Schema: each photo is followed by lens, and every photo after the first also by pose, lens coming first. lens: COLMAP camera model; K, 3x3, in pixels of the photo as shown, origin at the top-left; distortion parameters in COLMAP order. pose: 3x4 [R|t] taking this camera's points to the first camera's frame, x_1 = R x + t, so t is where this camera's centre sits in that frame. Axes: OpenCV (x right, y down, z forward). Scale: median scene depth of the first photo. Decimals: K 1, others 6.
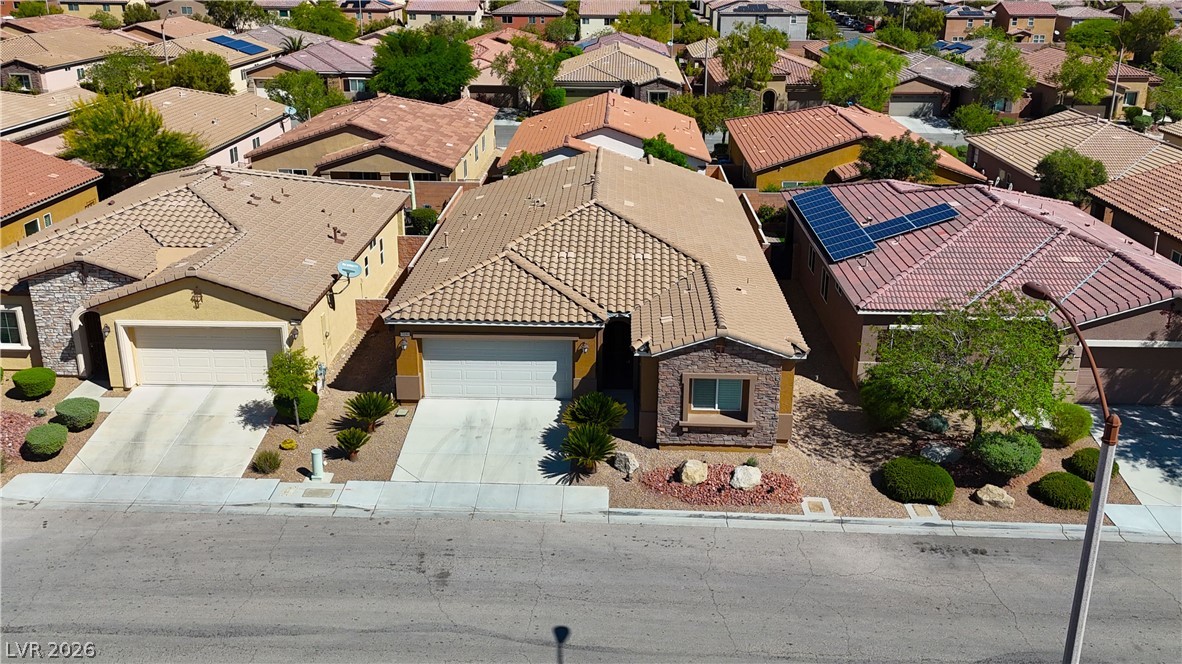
lens RADIAL K [[1081.3, 0, 595.1], [0, 1081.3, 327.0], [0, 0, 1]] dist [0.046877, 0.000000]
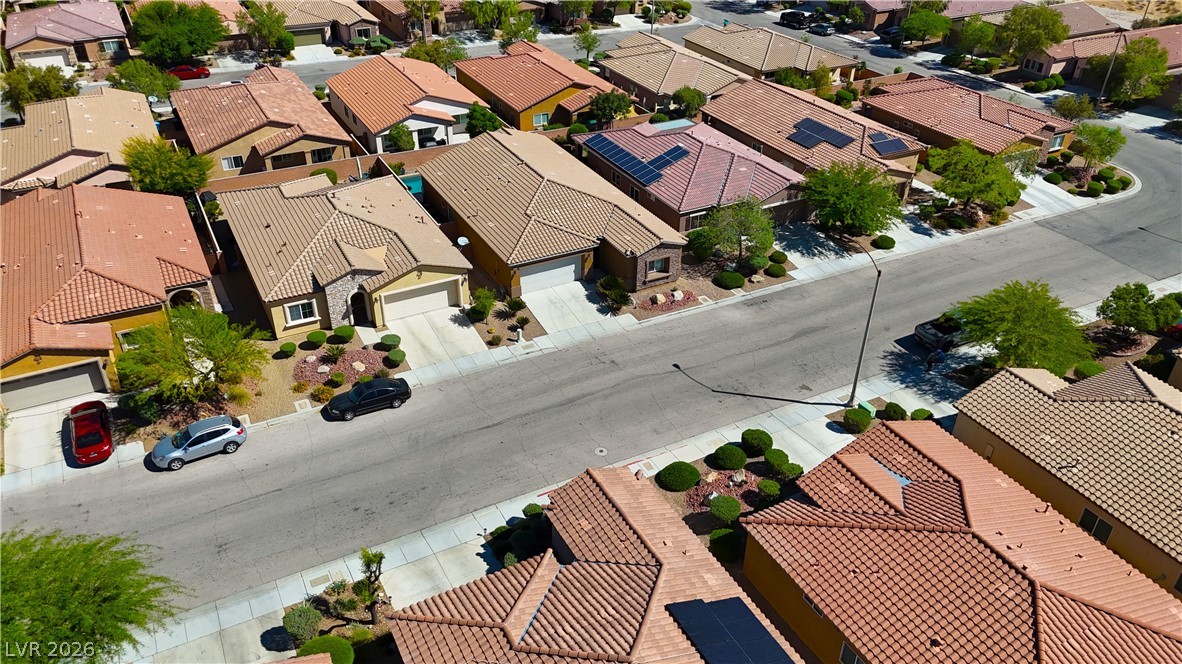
lens RADIAL K [[874.9, 0, 596.2], [0, 874.9, 329.1], [0, 0, 1]] dist [0.076906, -0.065195]
pose [[0.867084, -0.260535, 0.424601, -0.789995], [0.155369, 0.951255, 0.266409, -0.310800], [-0.473313, -0.165029, 0.865298, -0.589653]]
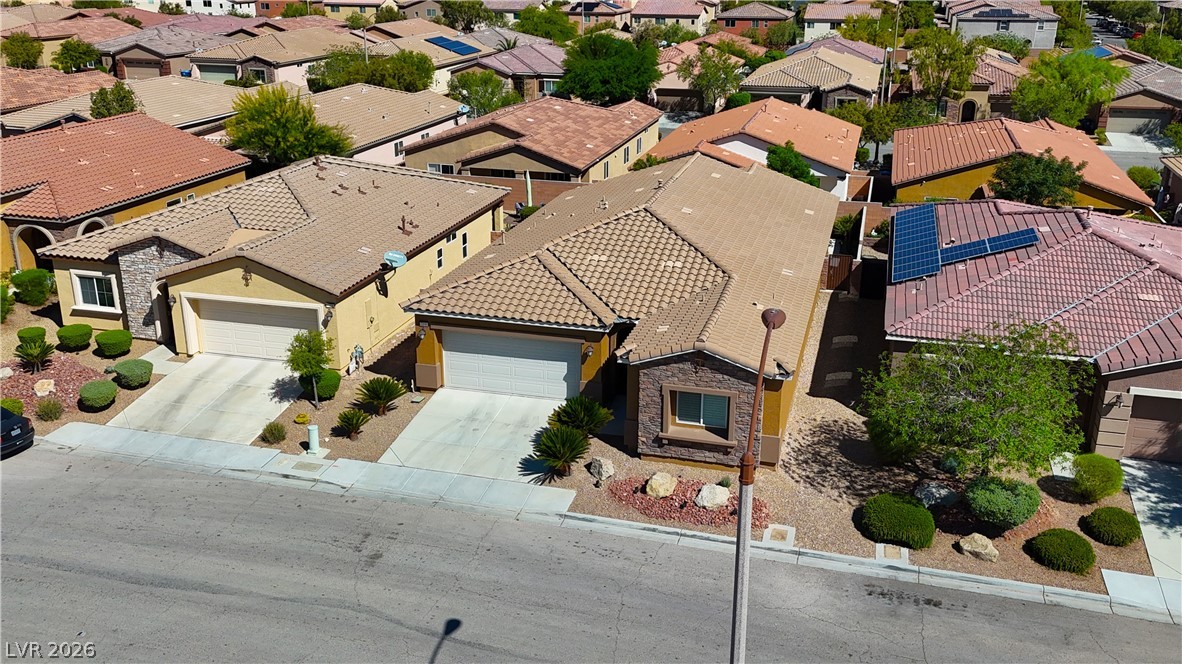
lens RADIAL K [[1081.3, 0, 594.0], [0, 1081.3, 326.9], [0, 0, 1]] dist [0.046877, 0.000000]
pose [[0.971658, 0.075200, -0.224109, 0.211670], [-0.075893, 0.997101, 0.005531, -0.008732], [0.223875, 0.011634, 0.974548, 0.024788]]
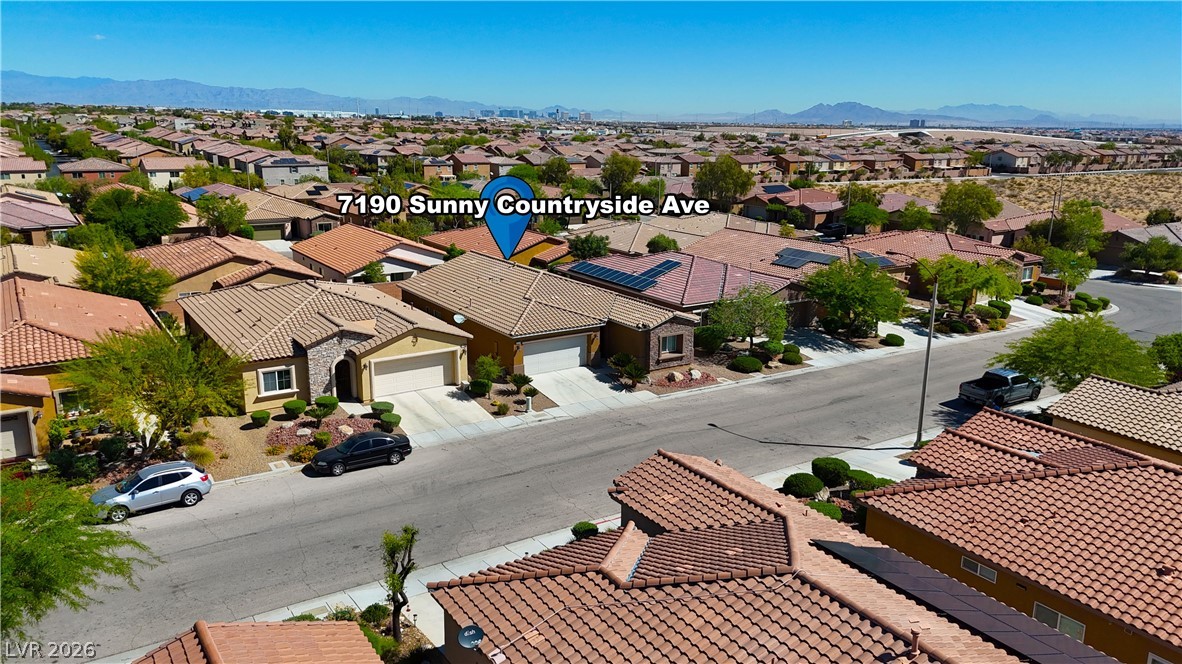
lens RADIAL K [[874.9, 0, 595.7], [0, 874.9, 330.7], [0, 0, 1]] dist [0.076906, -0.065195]
pose [[0.819603, -0.137761, 0.556124, -0.914318], [0.185058, 0.982288, -0.029405, 0.055716], [-0.542223, 0.127016, 0.830579, -0.376082]]
